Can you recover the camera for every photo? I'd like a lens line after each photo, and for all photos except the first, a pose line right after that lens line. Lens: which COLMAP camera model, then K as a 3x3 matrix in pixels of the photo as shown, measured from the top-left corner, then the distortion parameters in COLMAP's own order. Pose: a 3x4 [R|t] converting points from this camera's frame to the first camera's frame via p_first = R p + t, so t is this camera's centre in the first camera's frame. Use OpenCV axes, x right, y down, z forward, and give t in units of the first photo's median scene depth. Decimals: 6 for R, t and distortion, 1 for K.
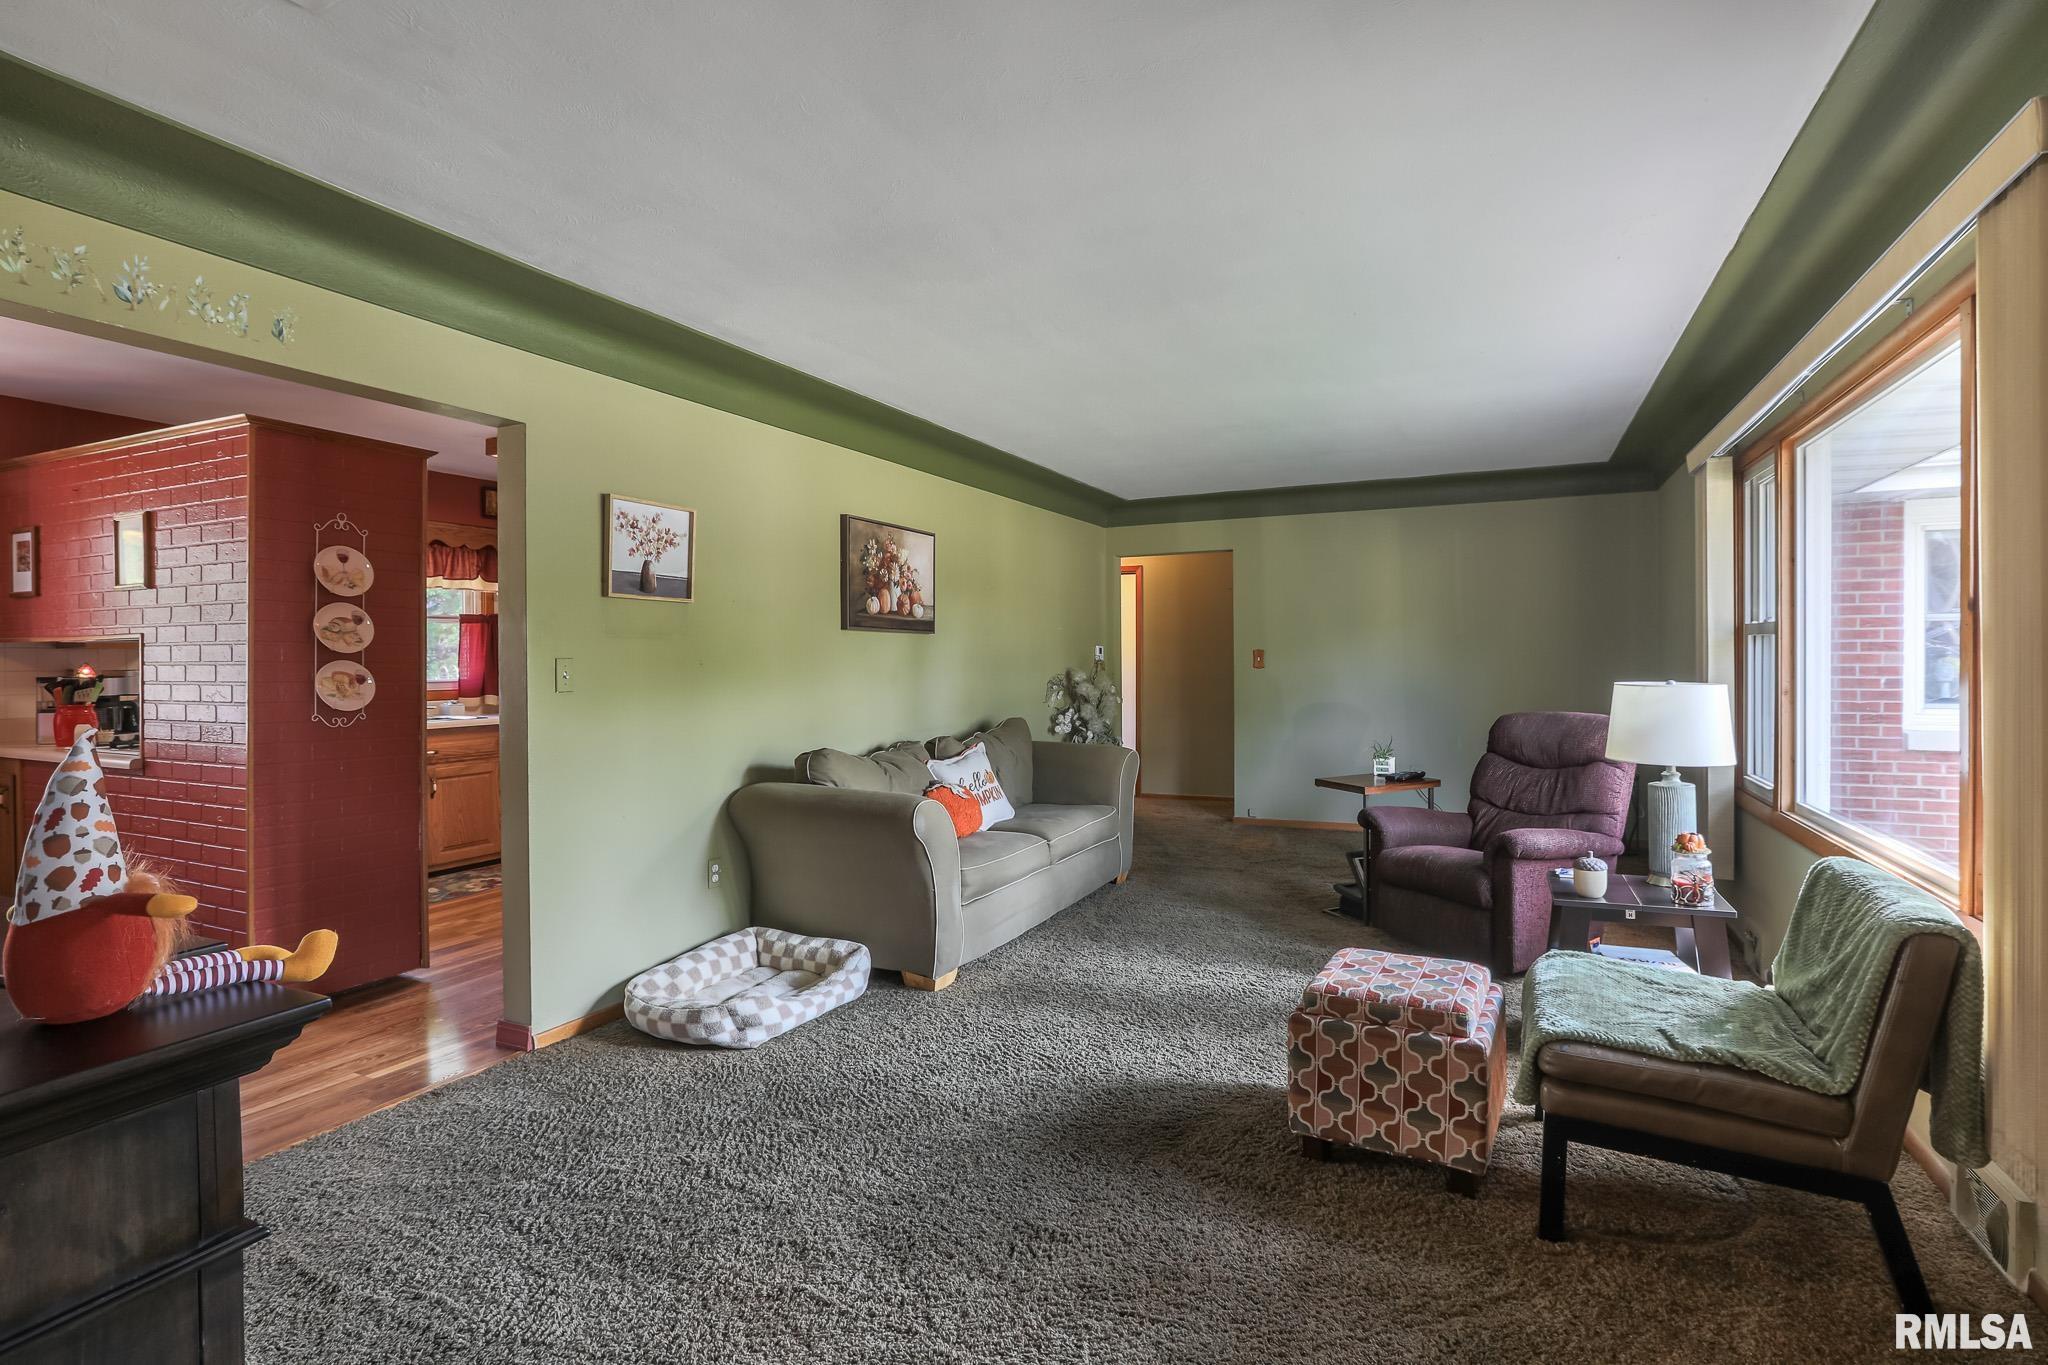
lens RADIAL K [[991.1, 0, 1024.0], [0, 991.1, 682.5], [0, 0, 1]] dist [-0.064267, 0.029946]
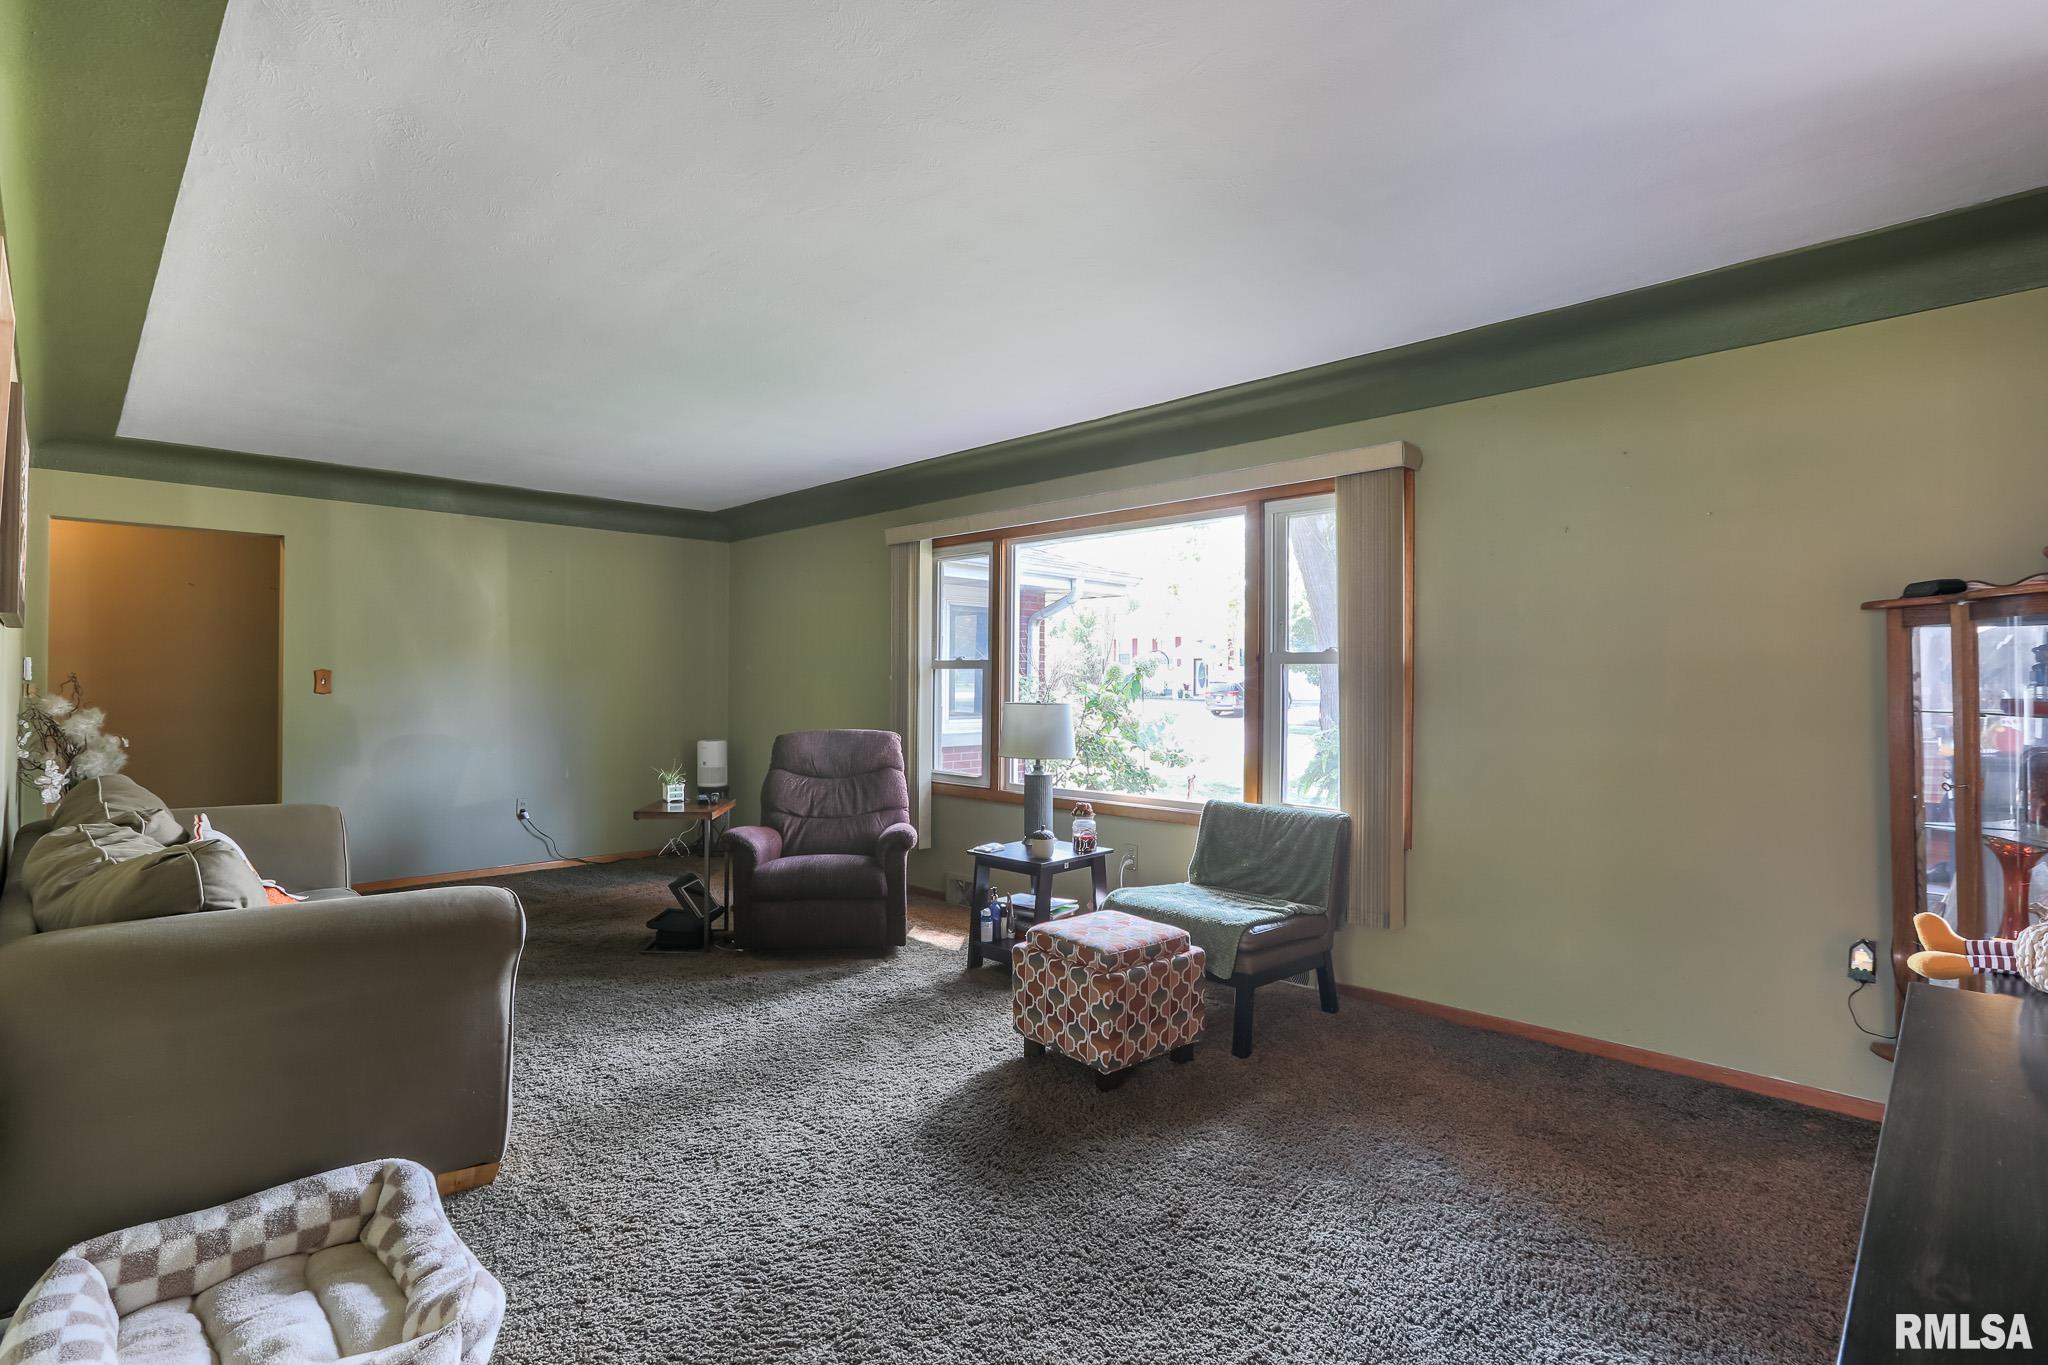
lens RADIAL K [[991.1, 0, 1024.0], [0, 991.1, 682.5], [0, 0, 1]] dist [-0.064267, 0.029946]
pose [[0.325879, 0.009736, 0.945361, -0.559212], [0.015381, 0.999760, -0.015598, -0.005612], [-0.945286, 0.019623, 0.325651, 0.419767]]
